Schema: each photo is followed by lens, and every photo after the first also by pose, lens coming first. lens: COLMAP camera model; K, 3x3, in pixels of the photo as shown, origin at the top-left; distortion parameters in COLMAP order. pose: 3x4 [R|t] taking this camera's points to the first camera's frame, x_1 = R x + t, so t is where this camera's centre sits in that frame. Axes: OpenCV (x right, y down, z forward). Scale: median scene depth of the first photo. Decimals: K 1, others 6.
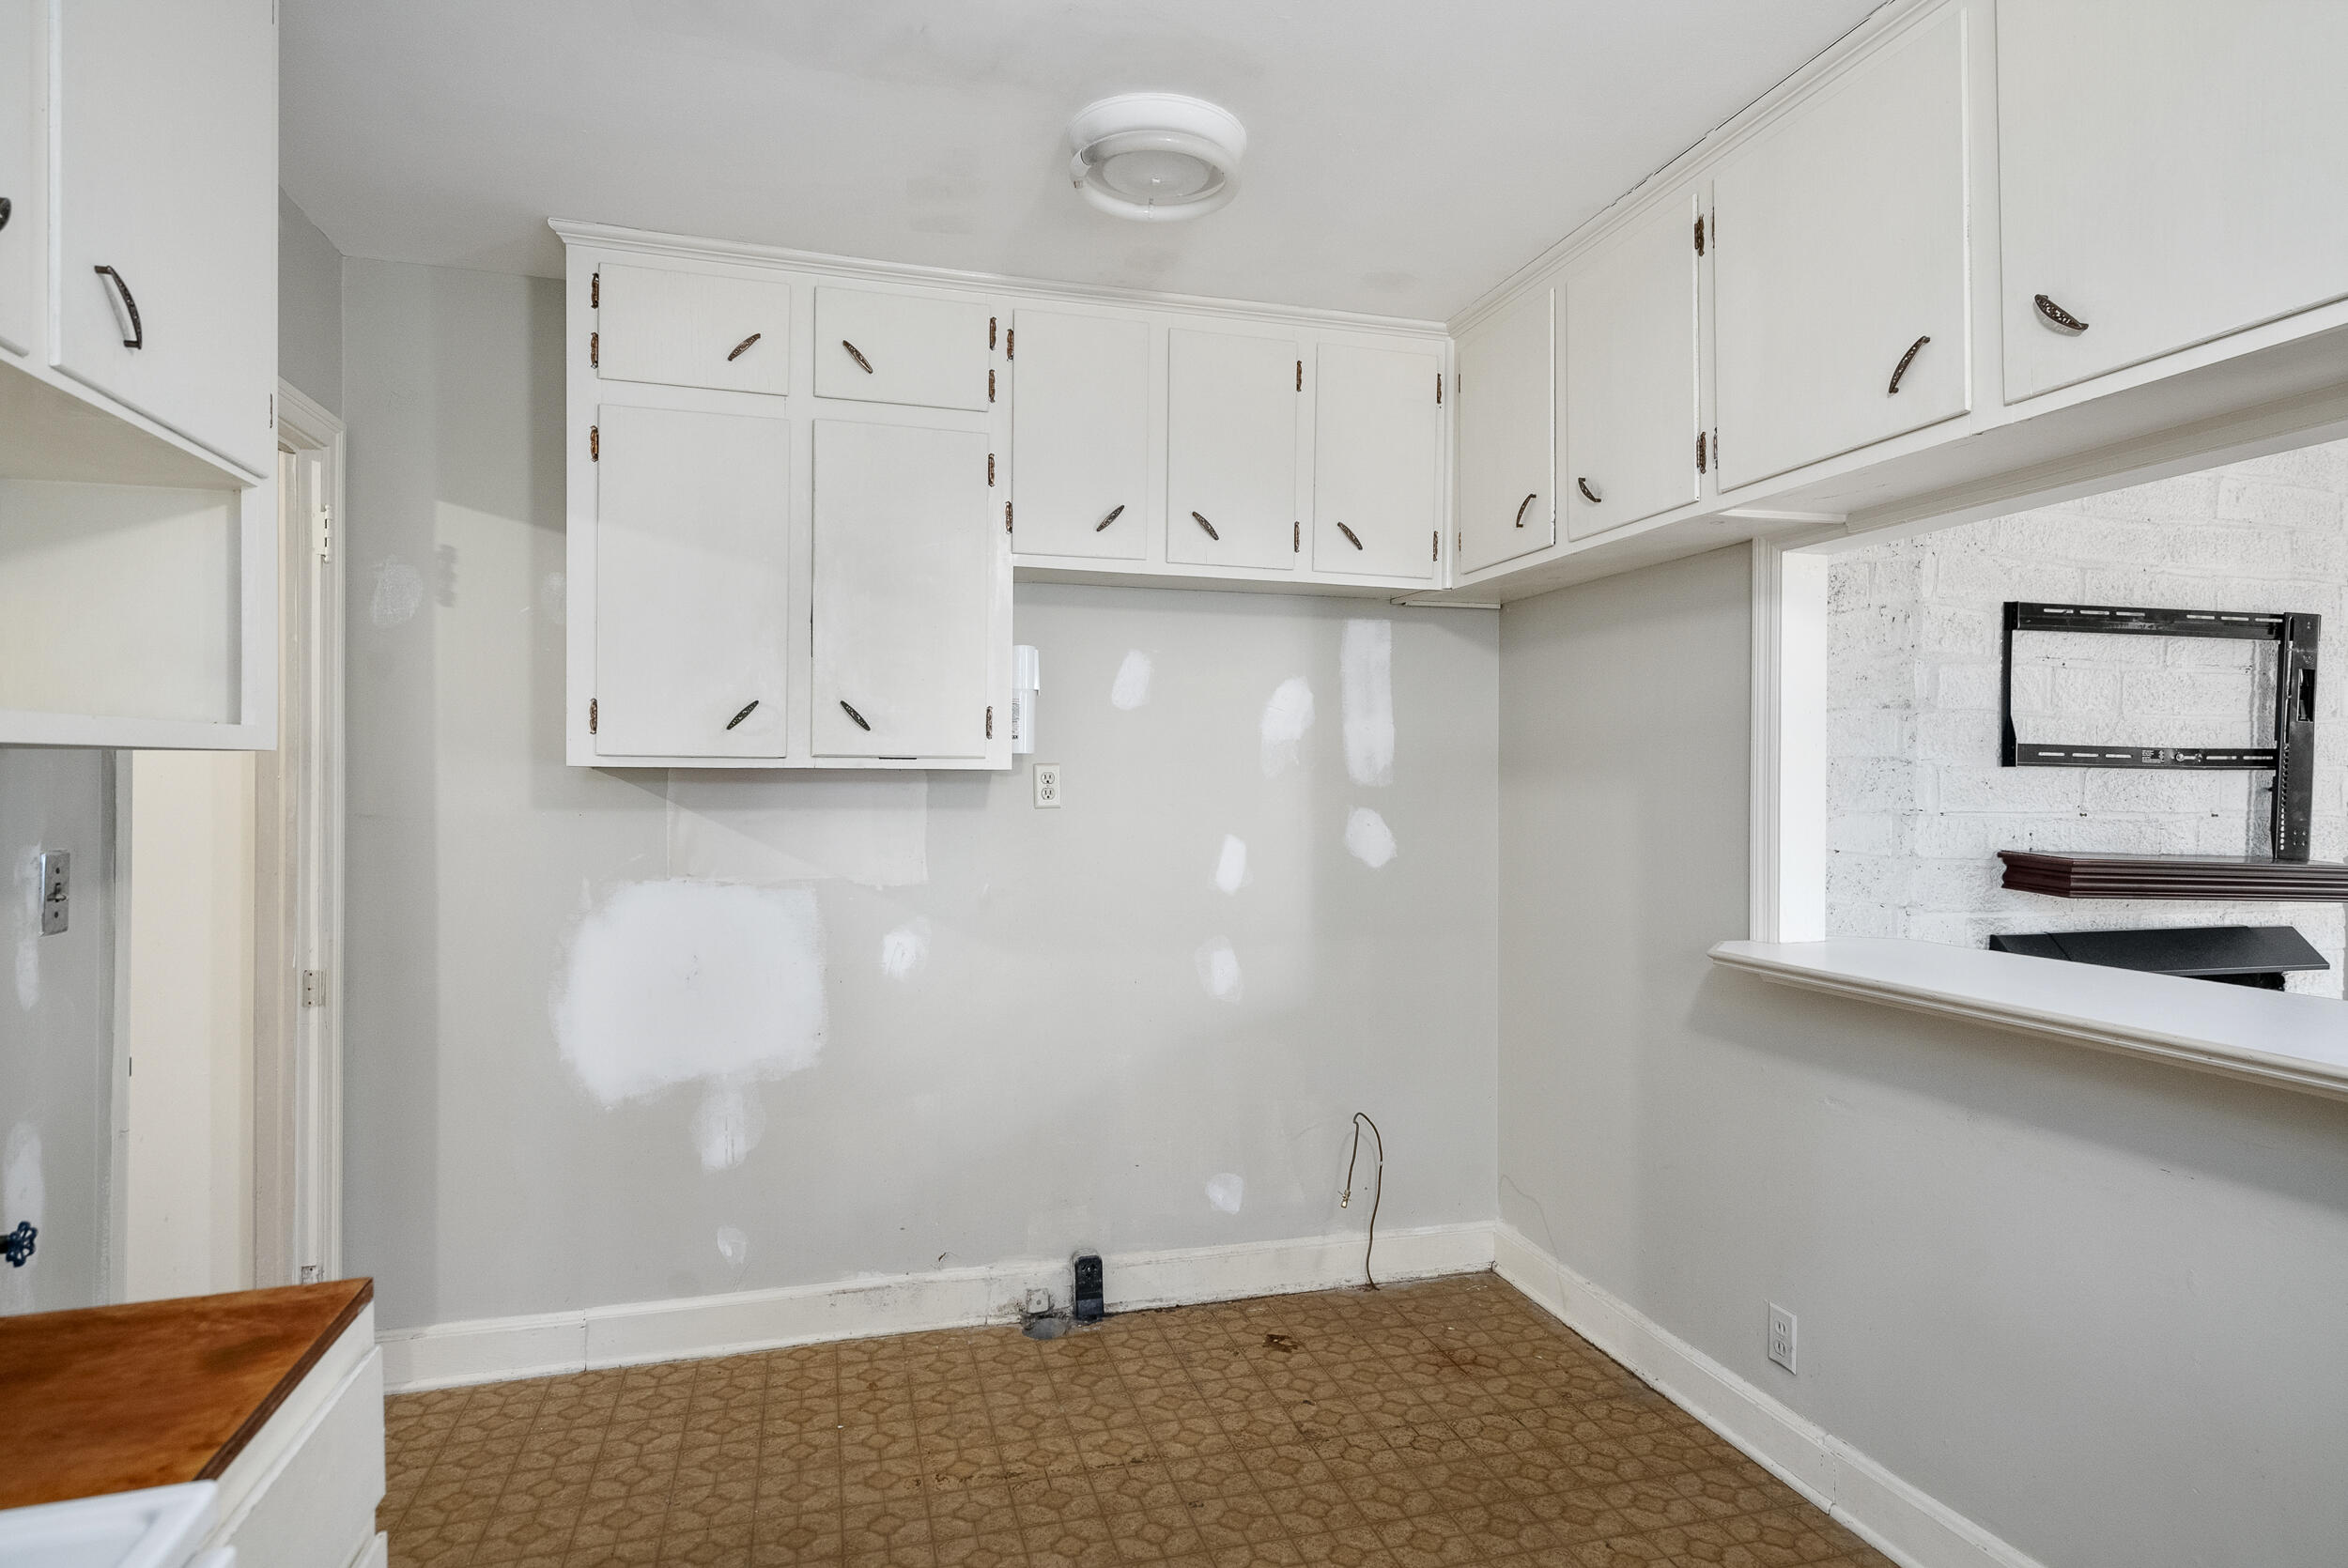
lens RADIAL K [[1278.3, 0, 1171.8], [0, 1278.3, 779.7], [0, 0, 1]] dist [0.000504, 0.000106]
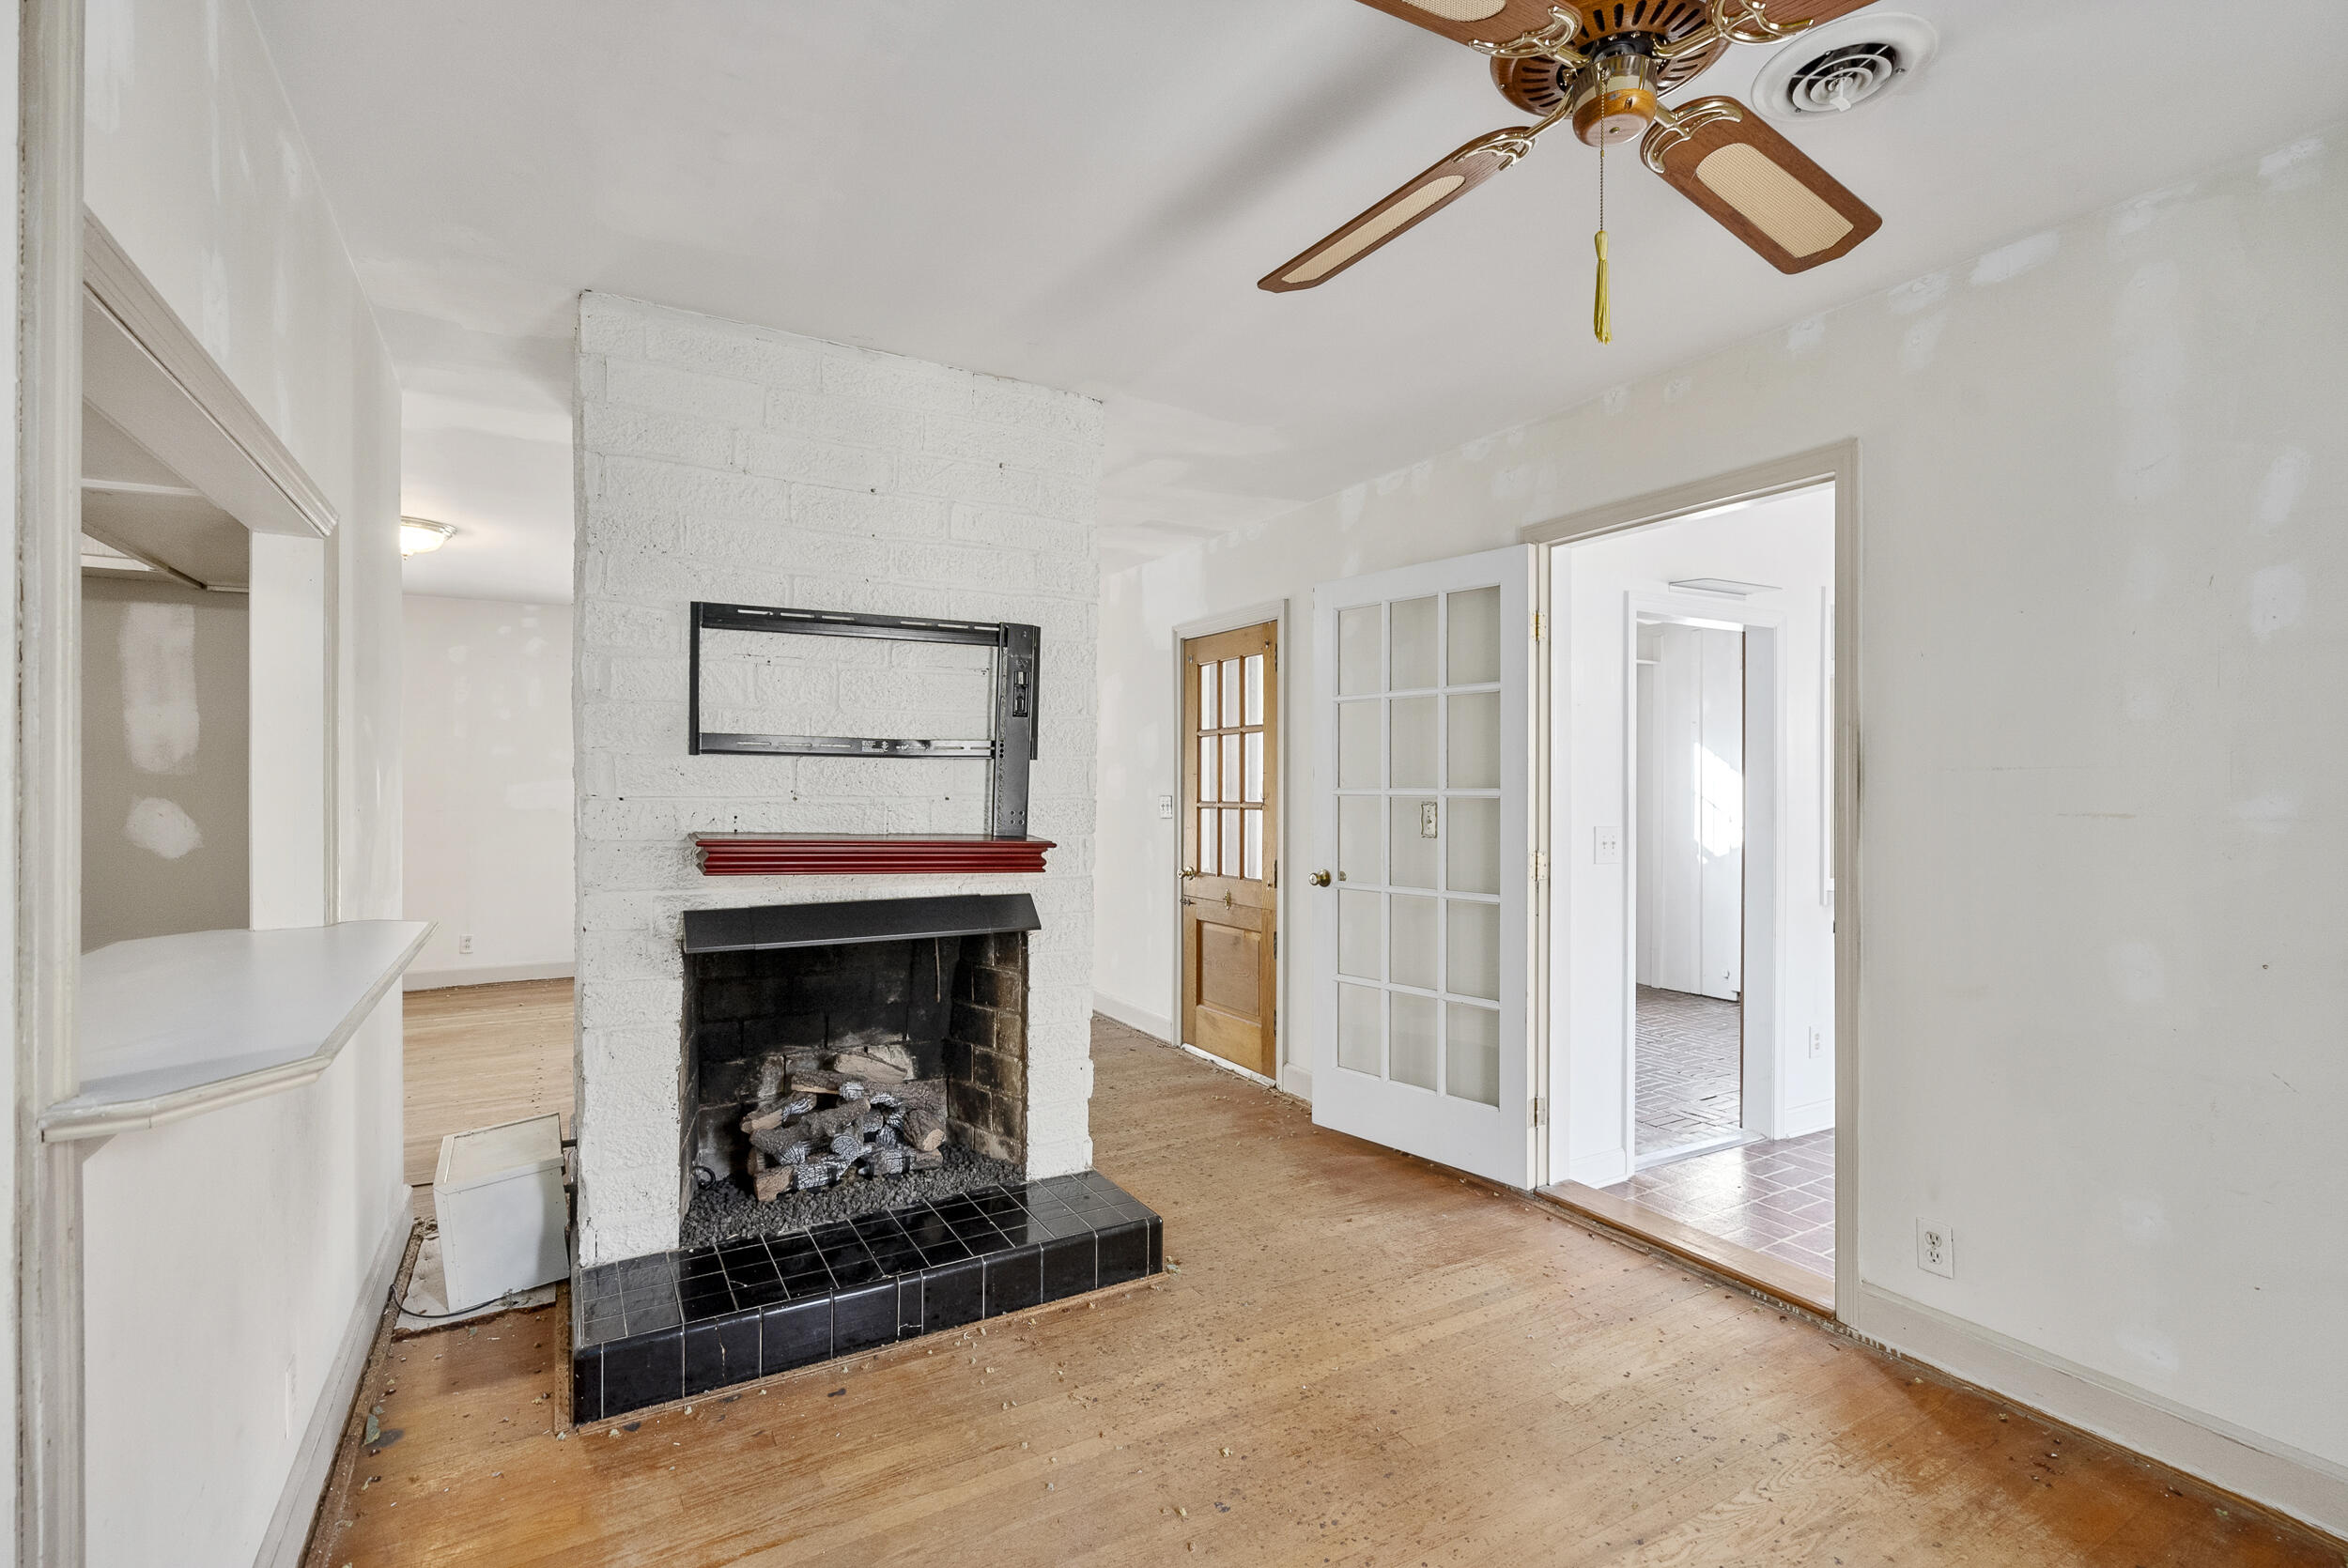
lens RADIAL K [[1085.6, 0, 1187.4], [0, 1085.6, 785.1], [0, 0, 1]] dist [-0.013005, 0.001706]
pose [[0.966797, -0.003456, 0.255523, 0.784436], [0.002298, 0.999986, 0.004833, 0.011695], [-0.255536, -0.004085, 0.966791, 0.009576]]
